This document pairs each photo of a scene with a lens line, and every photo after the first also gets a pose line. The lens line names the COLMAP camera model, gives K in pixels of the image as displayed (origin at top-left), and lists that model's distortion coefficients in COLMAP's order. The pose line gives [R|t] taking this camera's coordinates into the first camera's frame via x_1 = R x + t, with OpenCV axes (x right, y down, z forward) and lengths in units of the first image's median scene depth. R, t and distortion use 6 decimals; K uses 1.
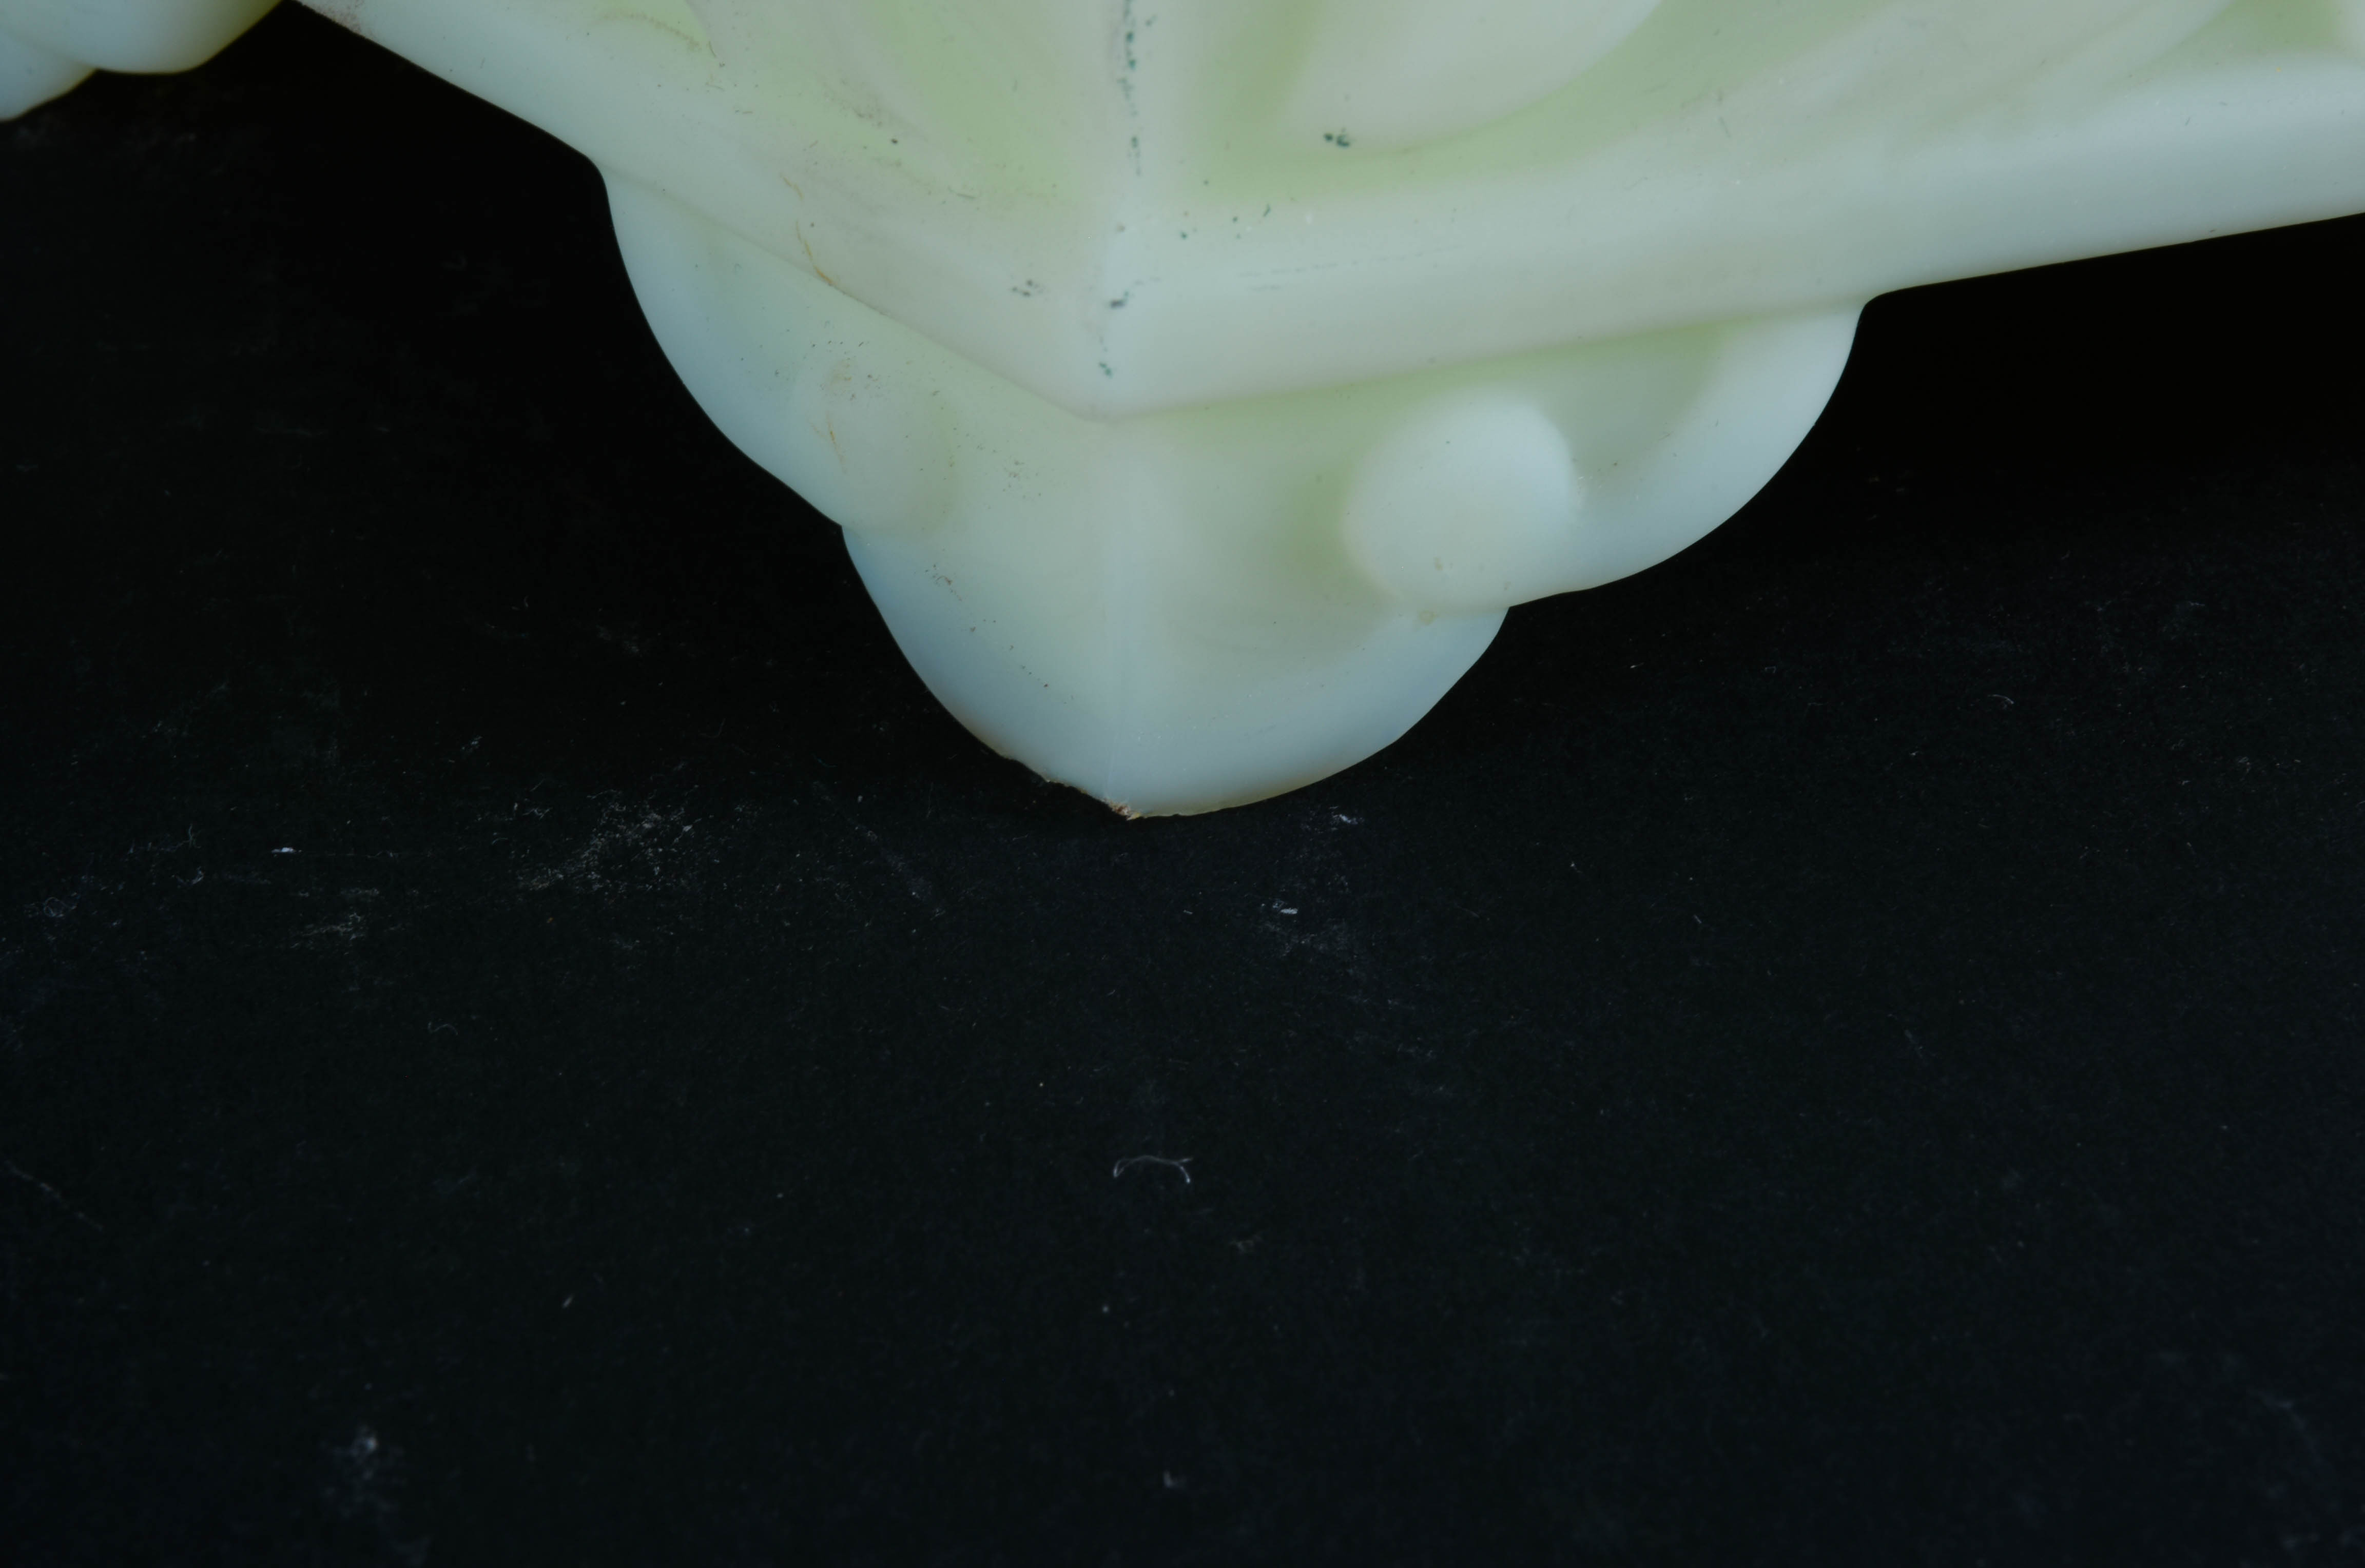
lens RADIAL K [[4112.1, 0, 1191.2], [0, 4112.1, 786.8], [0, 0, 1]] dist [-0.038541, 0.000000]
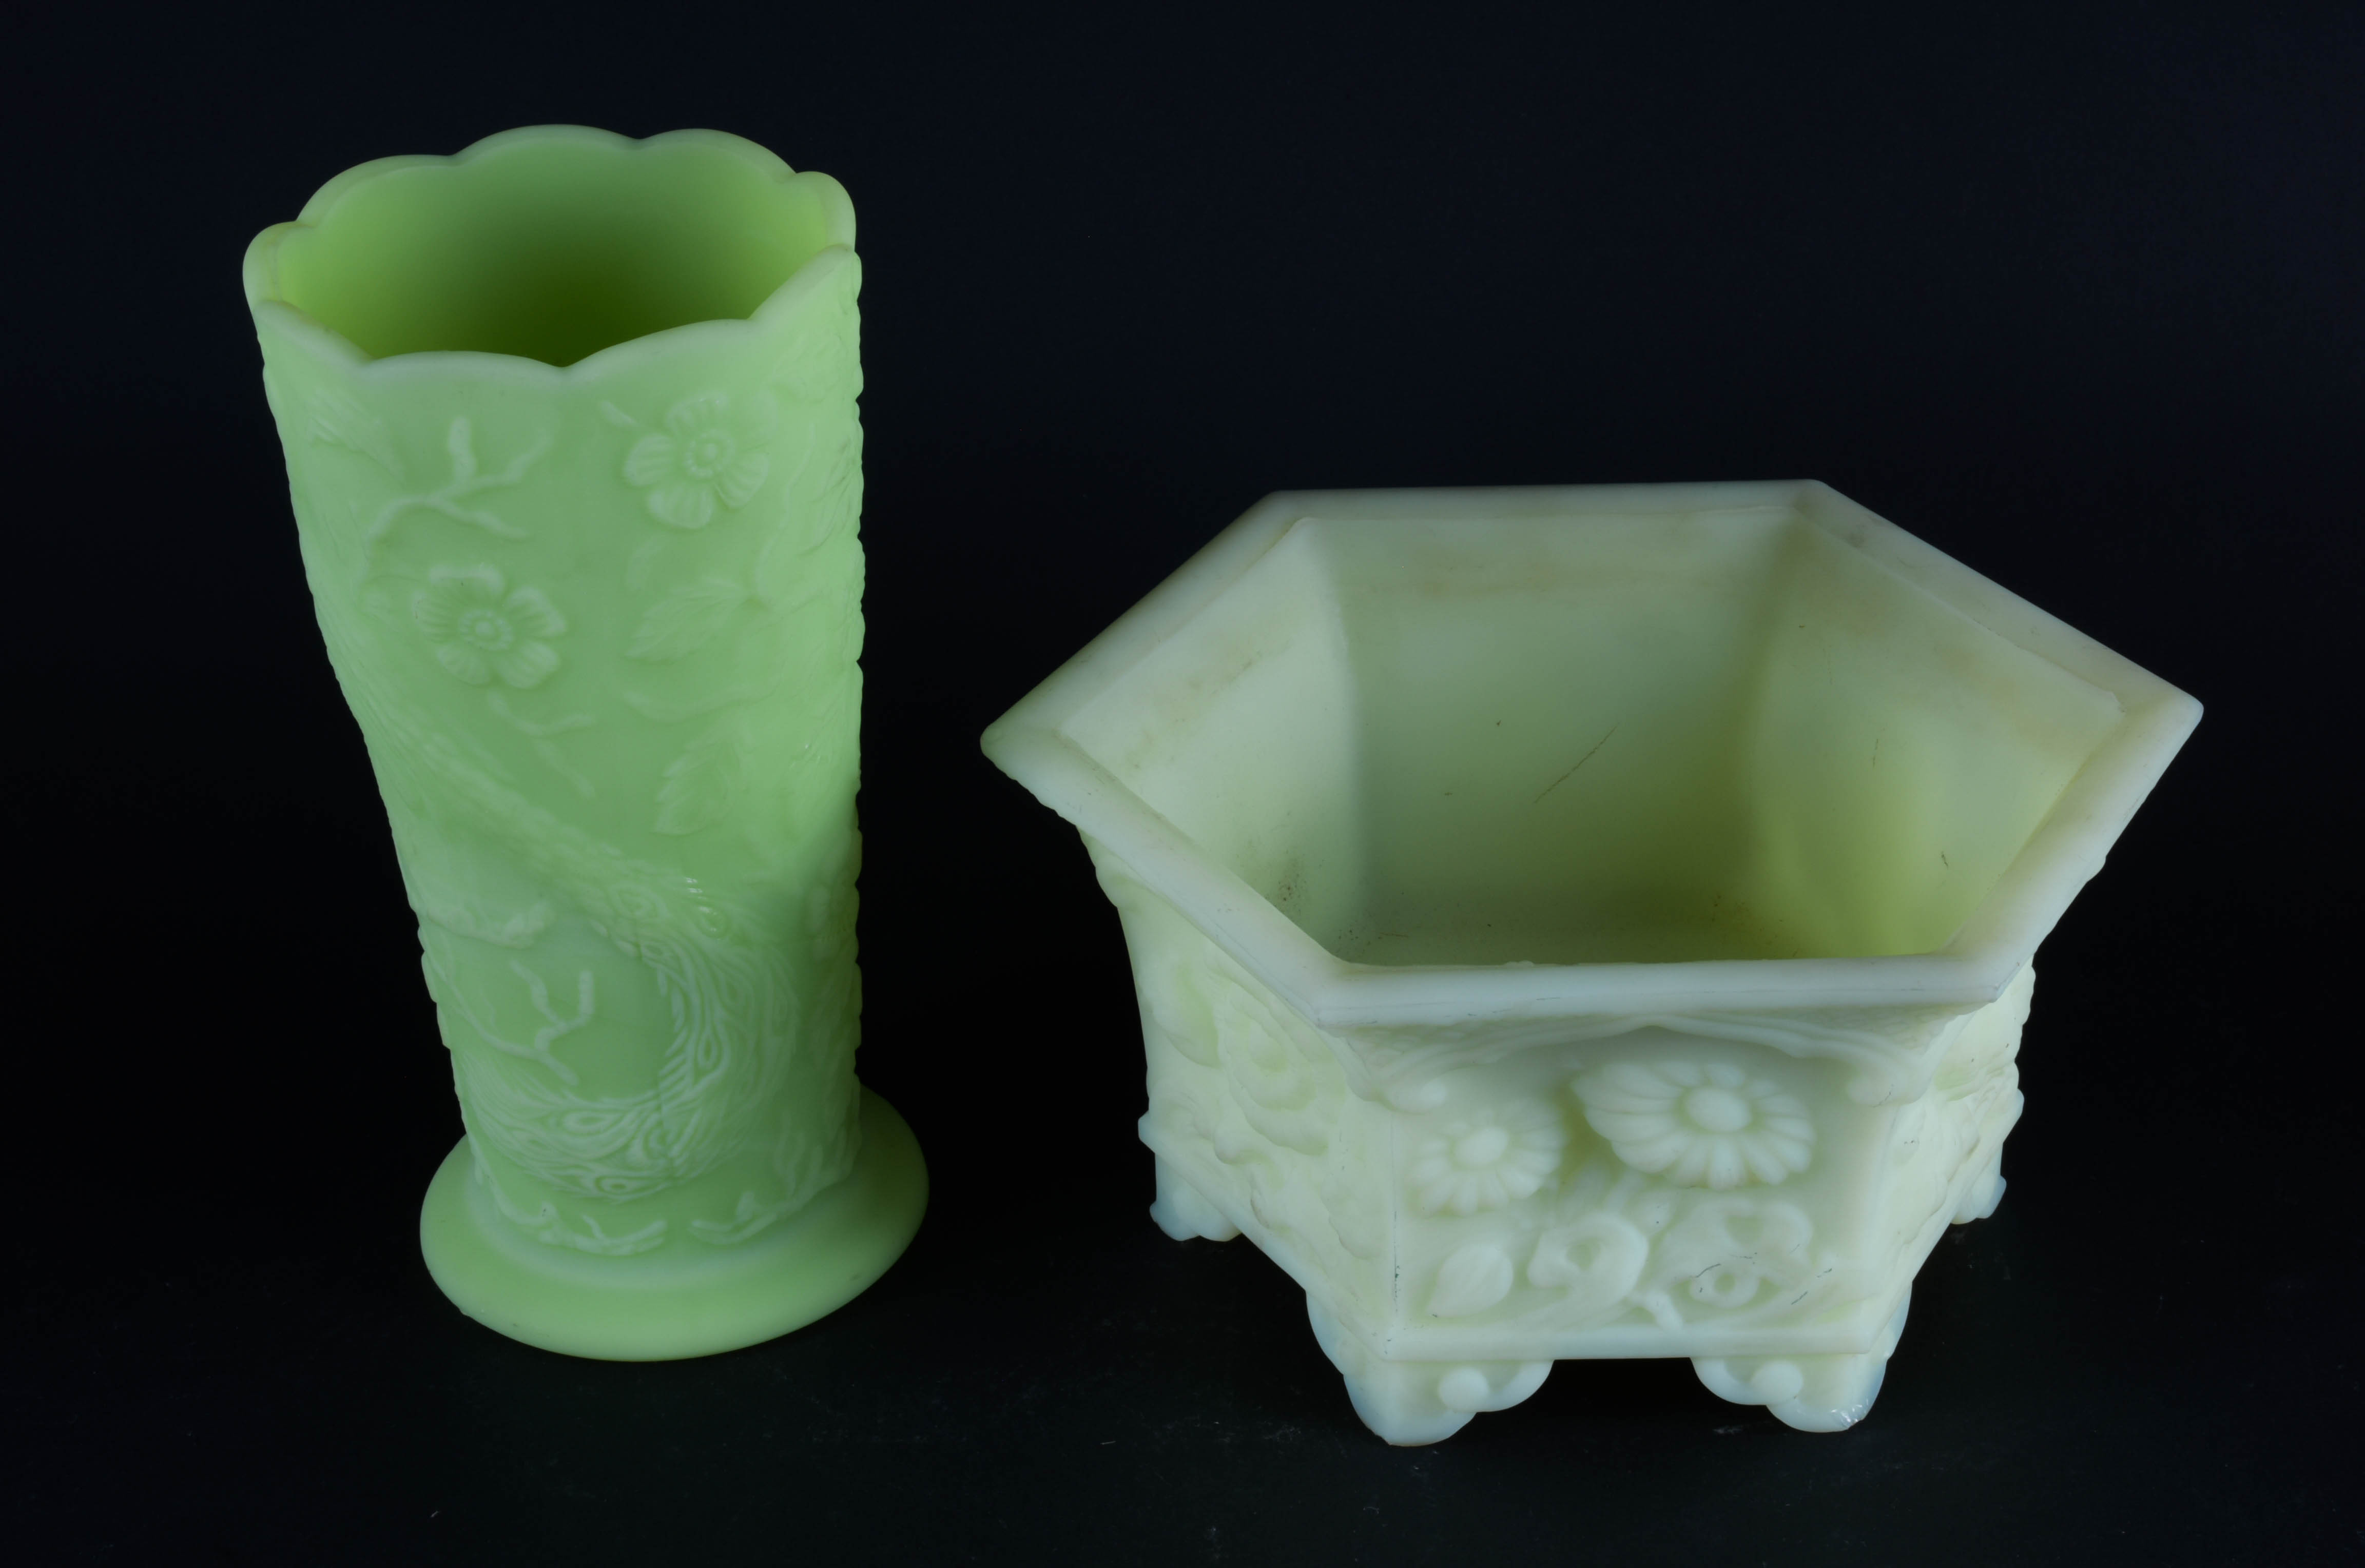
lens RADIAL K [[4112.1, 0, 1189.4], [0, 4112.1, 795.6], [0, 0, 1]] dist [-0.038541, 0.000000]
pose [[0.962066, 0.122403, -0.243816, 0.844744], [-0.166846, 0.971069, -0.170845, 0.131324], [0.215850, 0.205044, 0.954655, -3.810378]]
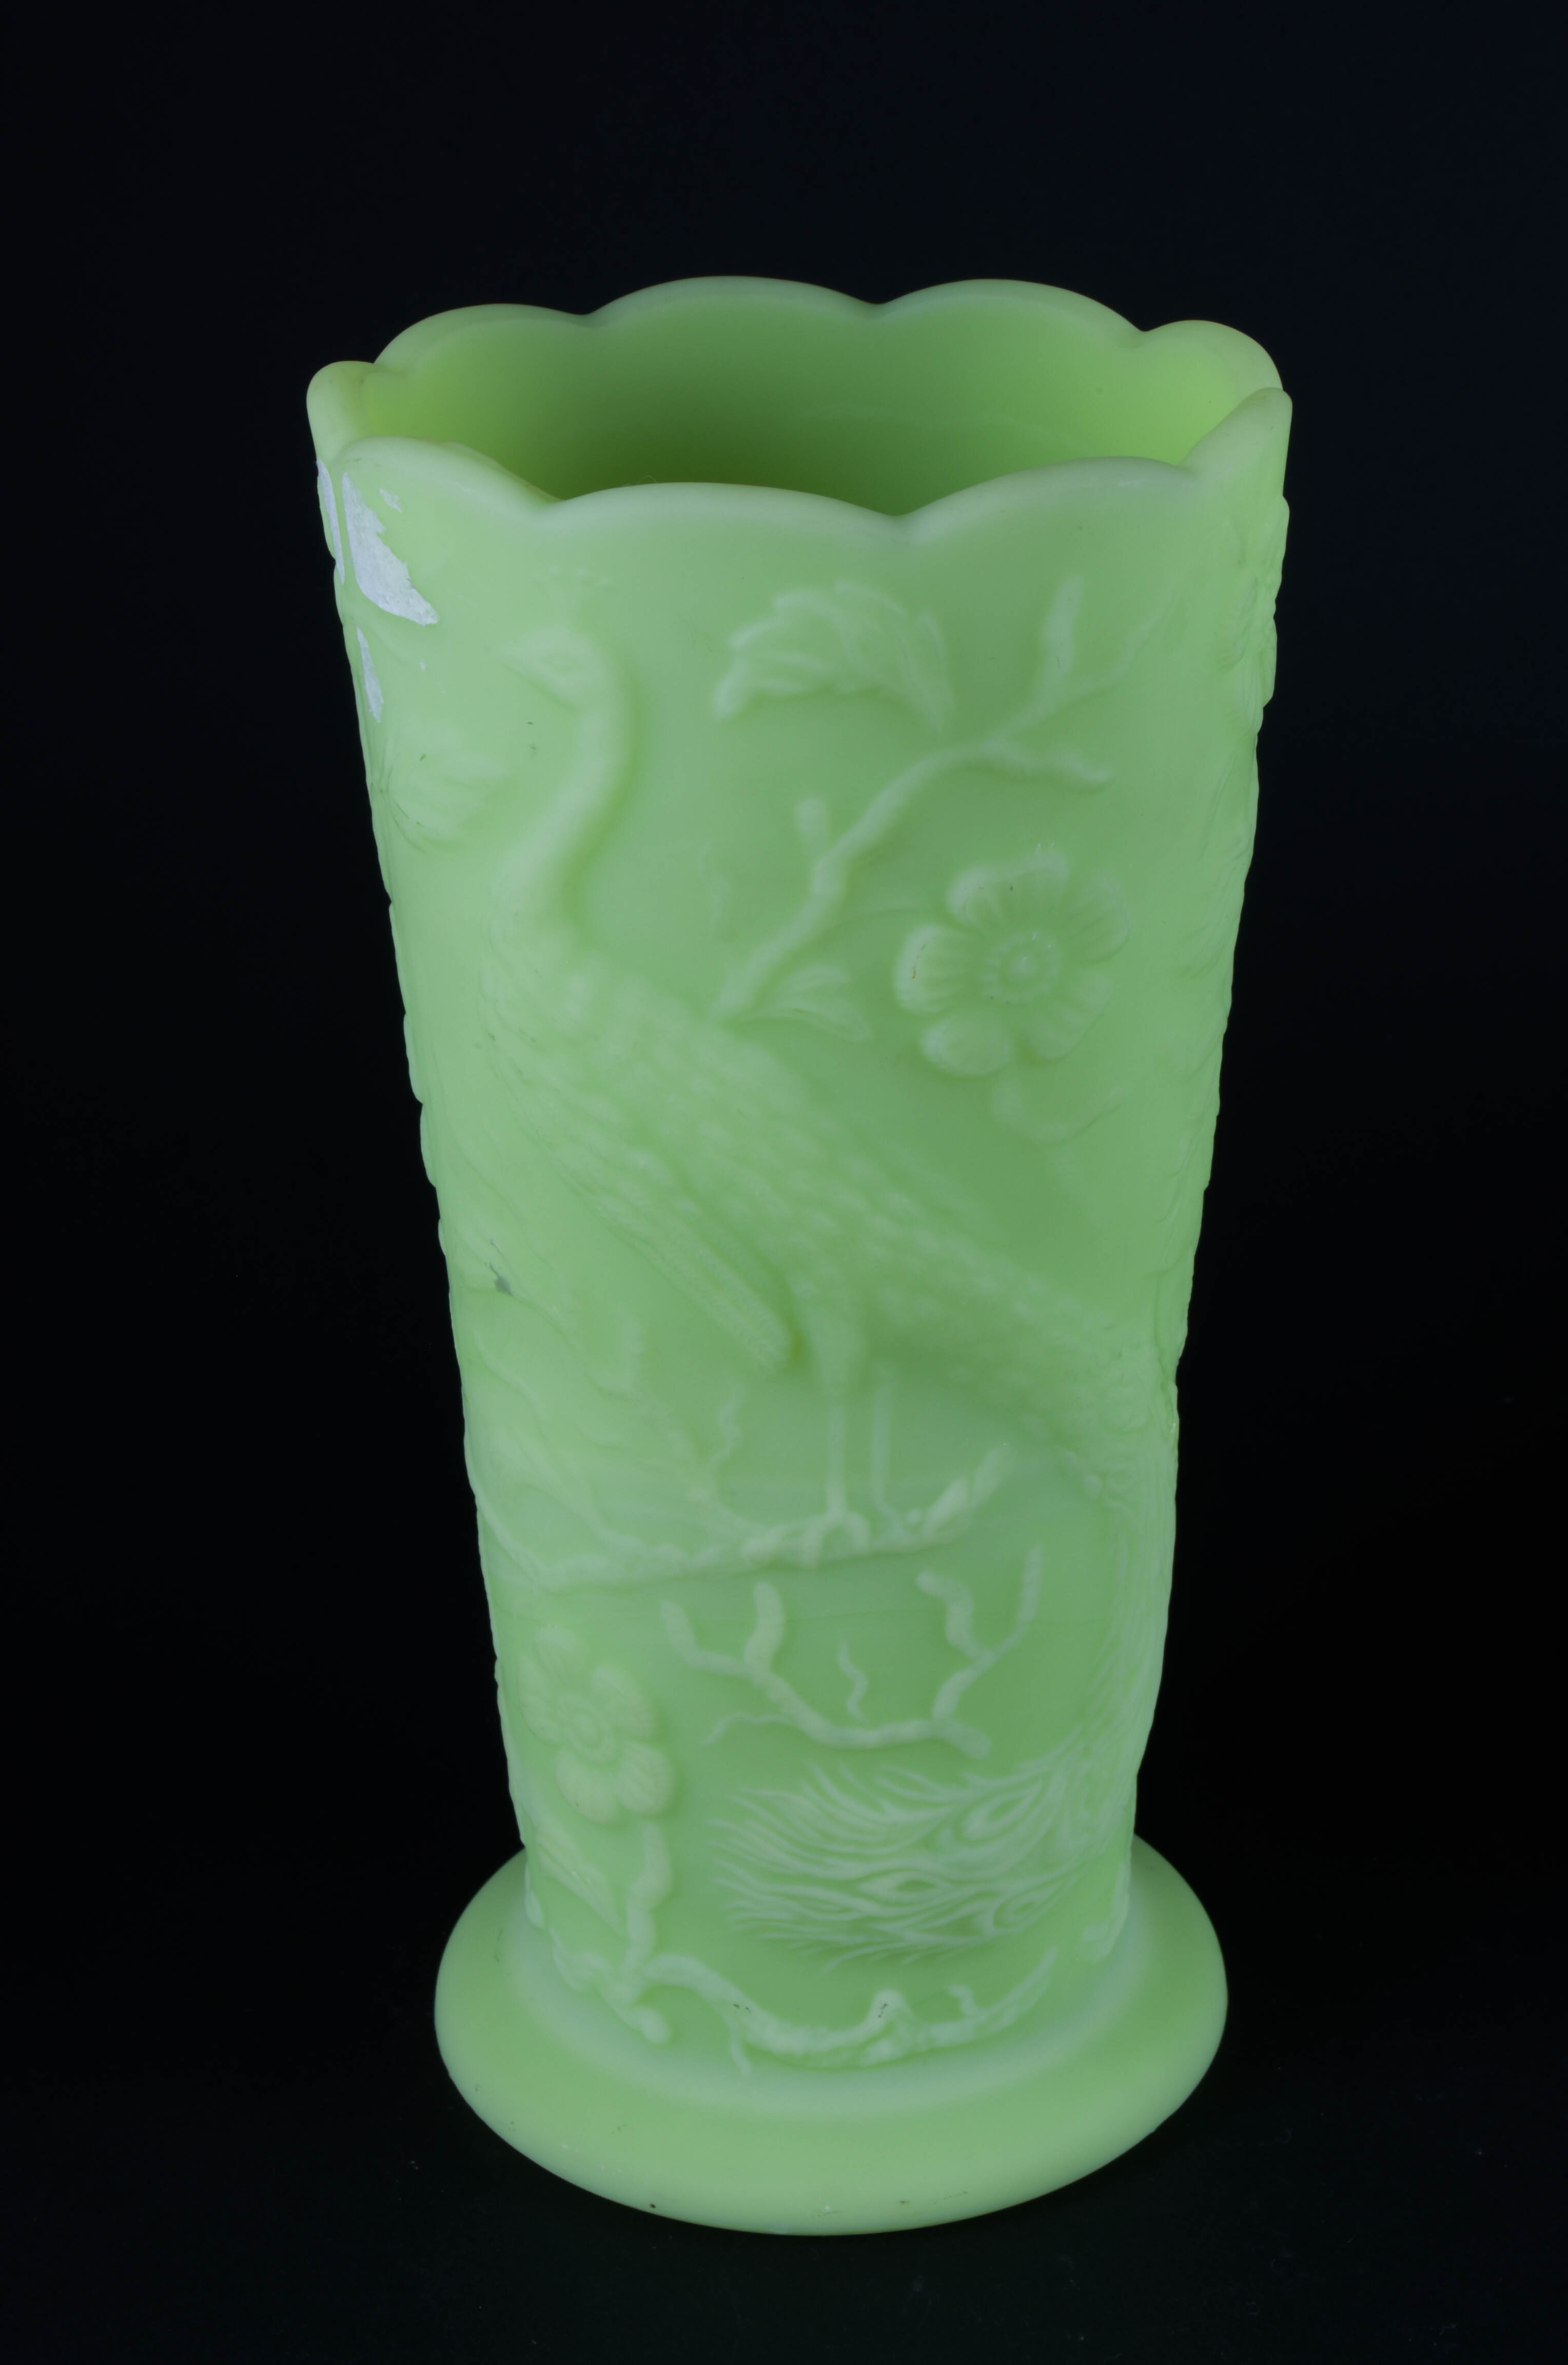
lens RADIAL K [[4112.1, 0, 772.4], [0, 4112.1, 1172.1], [0, 0, 1]] dist [-0.038541, 0.000000]
pose [[0.909597, -0.165446, 0.381131, -2.254439], [0.277119, 0.925042, -0.259813, 0.096525], [-0.309577, 0.341944, 0.887263, -2.003454]]
